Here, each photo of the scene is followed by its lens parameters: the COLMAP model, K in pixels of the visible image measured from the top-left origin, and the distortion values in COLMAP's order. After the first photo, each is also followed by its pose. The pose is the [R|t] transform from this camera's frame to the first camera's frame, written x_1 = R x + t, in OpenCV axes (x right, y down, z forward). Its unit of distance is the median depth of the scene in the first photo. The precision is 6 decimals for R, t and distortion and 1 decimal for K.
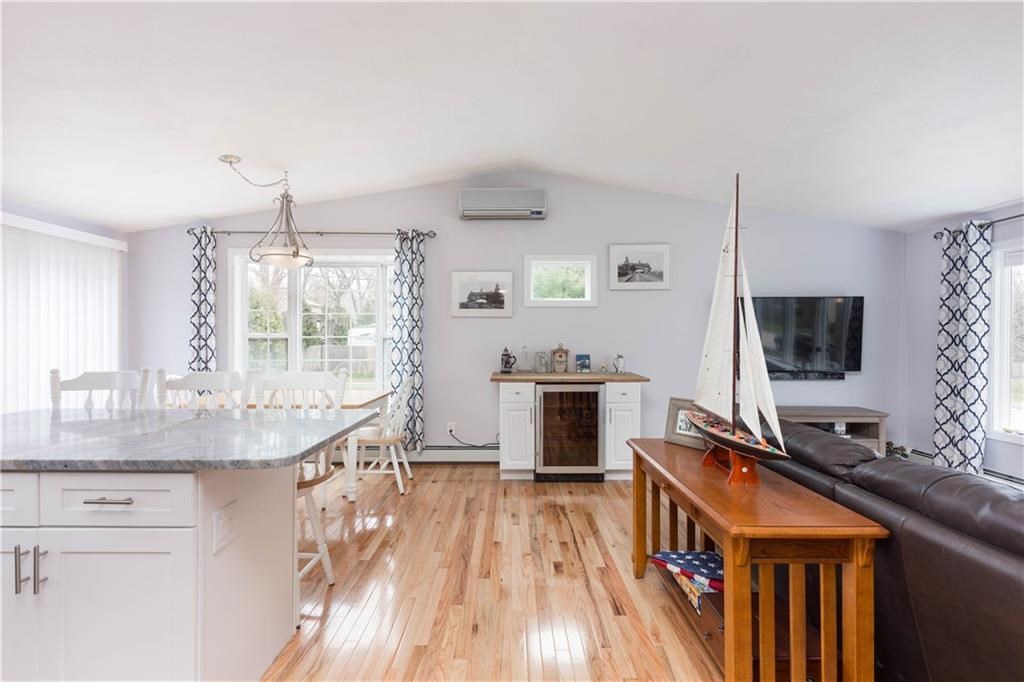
lens RADIAL K [[470.2, 0, 498.0], [0, 470.2, 341.7], [0, 0, 1]] dist [0.010393, -0.008087]
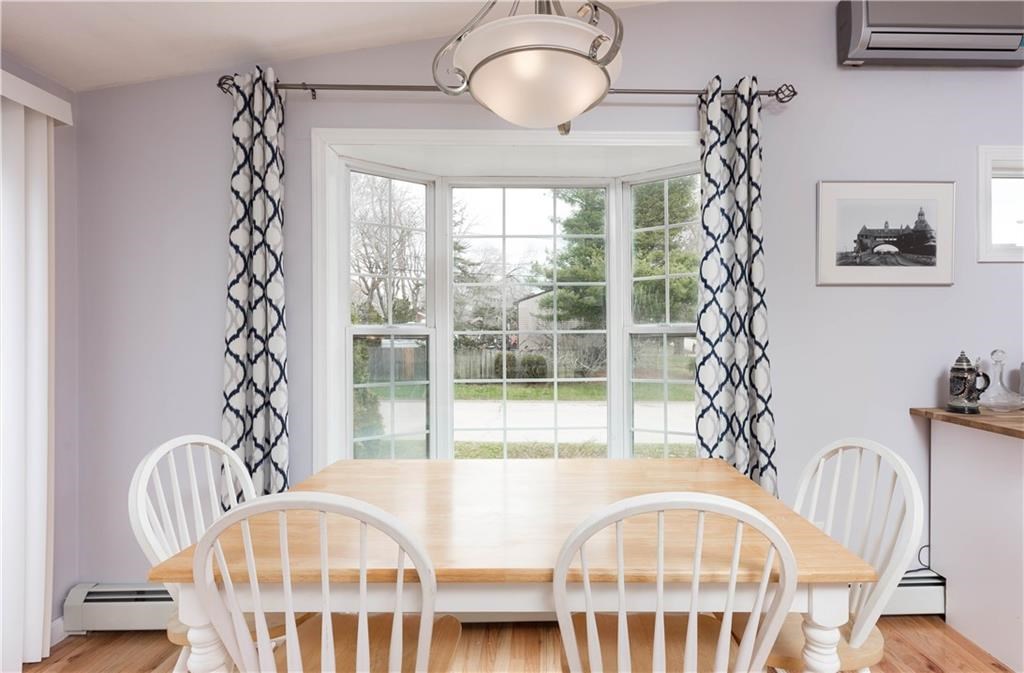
lens RADIAL K [[470.2, 0, 511.9], [0, 470.2, 341.2], [0, 0, 1]] dist [0.010393, -0.008087]
pose [[0.999747, -0.005706, 0.021773, -0.447472], [0.005750, 0.999982, -0.001935, -0.000041], [-0.021761, 0.002059, 0.999761, 0.630552]]
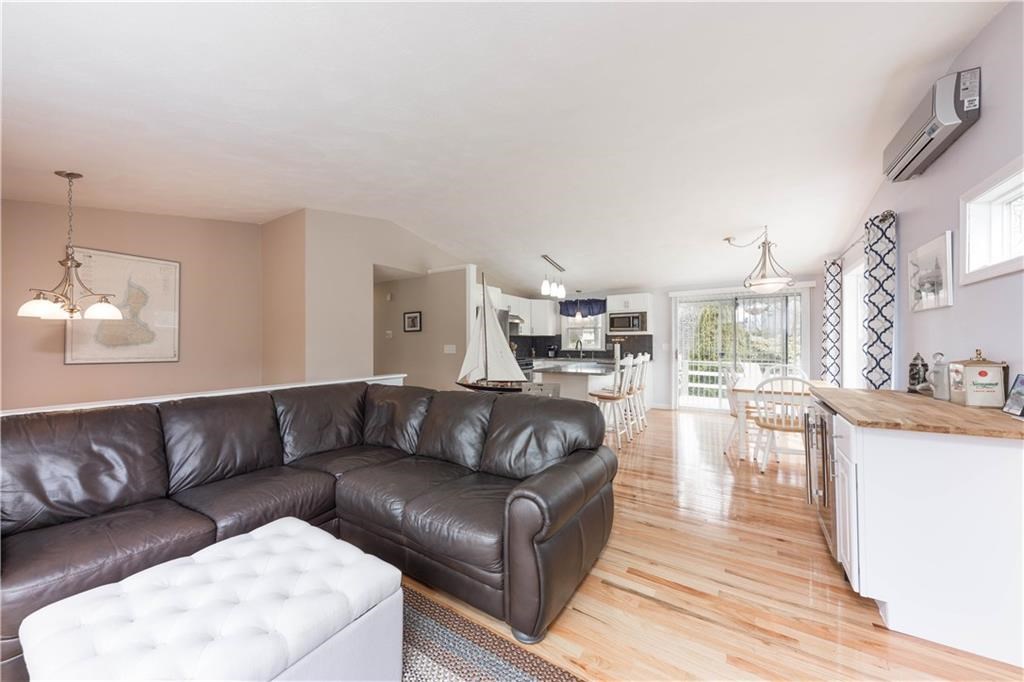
lens RADIAL K [[358.2, 0, 510.0], [0, 358.2, 342.1], [0, 0, 1]] dist [-0.000217, 0.000002]
pose [[-0.524063, -0.002797, -0.851675, 0.809740], [-0.002953, 0.999995, -0.001467, -0.001897], [0.851675, 0.001746, -0.524068, 0.840077]]
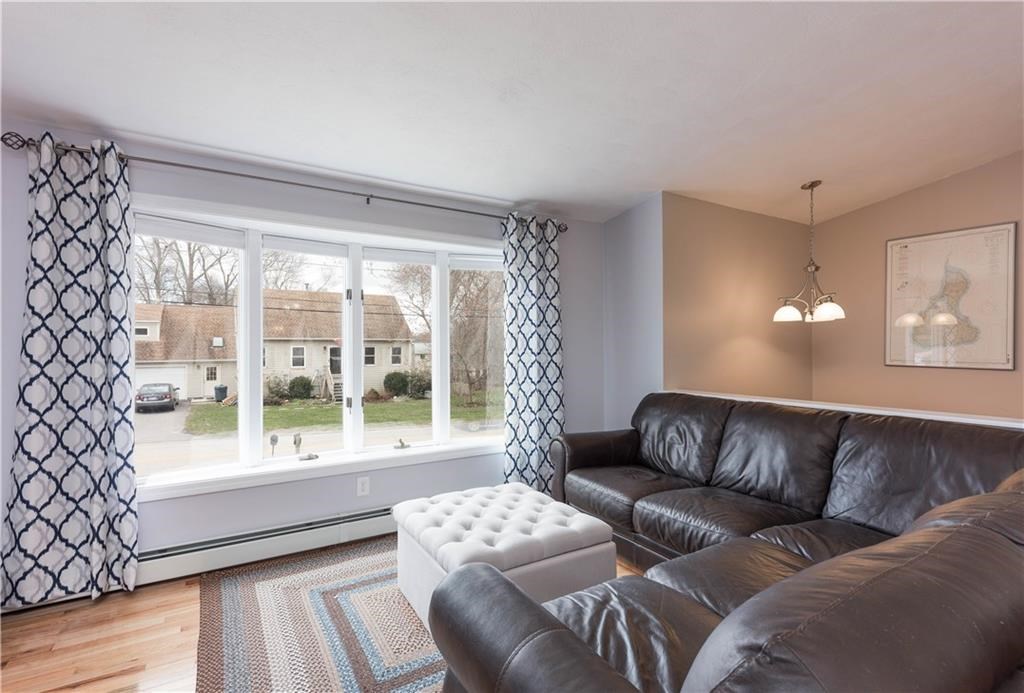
lens RADIAL K [[470.2, 0, 495.4], [0, 470.2, 344.9], [0, 0, 1]] dist [0.010393, -0.008087]
pose [[-0.519279, 0.003622, 0.854597, 0.235603], [0.007080, 0.999975, 0.000064, -0.000666], [-0.854575, 0.006084, -0.519292, 0.815329]]
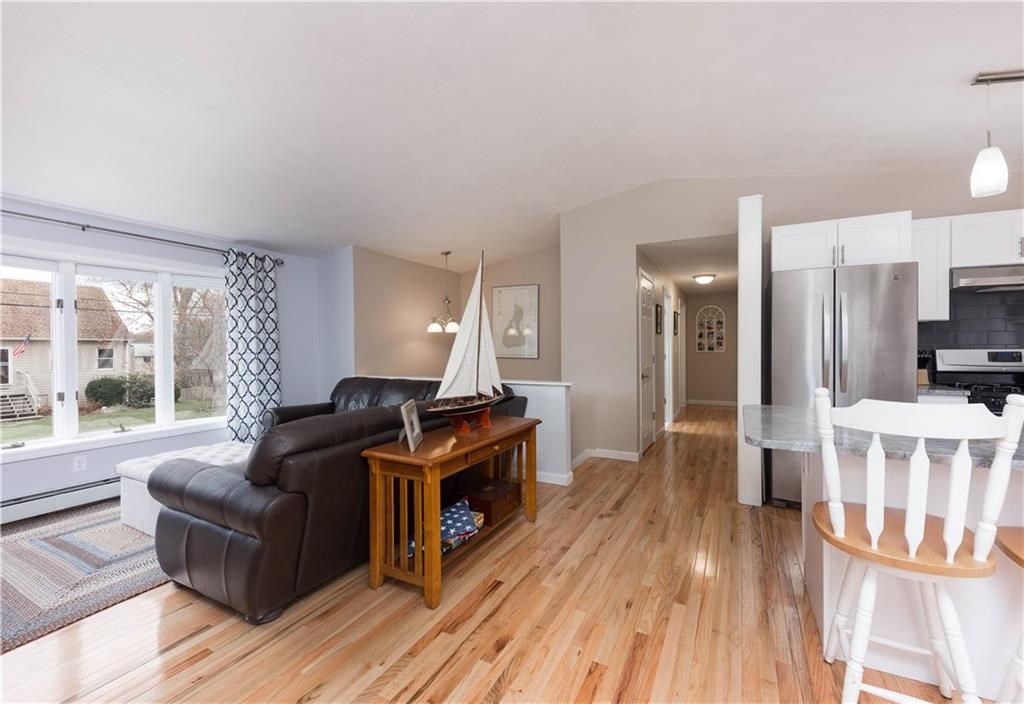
lens RADIAL K [[416.9, 0, 526.4], [0, 416.9, 347.8], [0, 0, 1]] dist [0.000643, -0.001481]
pose [[-0.904771, 0.002738, 0.425889, -0.120429], [0.008376, 0.999900, 0.011366, -0.003224], [-0.425815, 0.013851, -0.904704, 0.957991]]
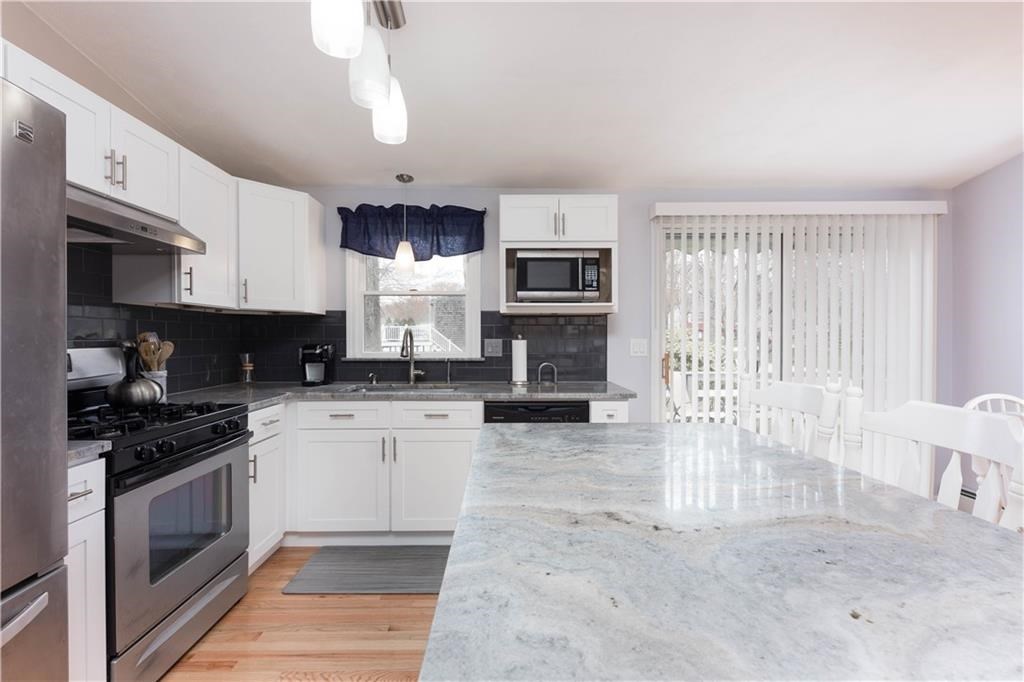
lens RADIAL K [[470.2, 0, 509.1], [0, 470.2, 335.0], [0, 0, 1]] dist [0.010393, -0.008087]
pose [[0.039476, -0.002329, -0.999218, -0.109570], [-0.005337, 0.999983, -0.002542, -0.002577], [0.999206, 0.005433, 0.039463, 0.337913]]
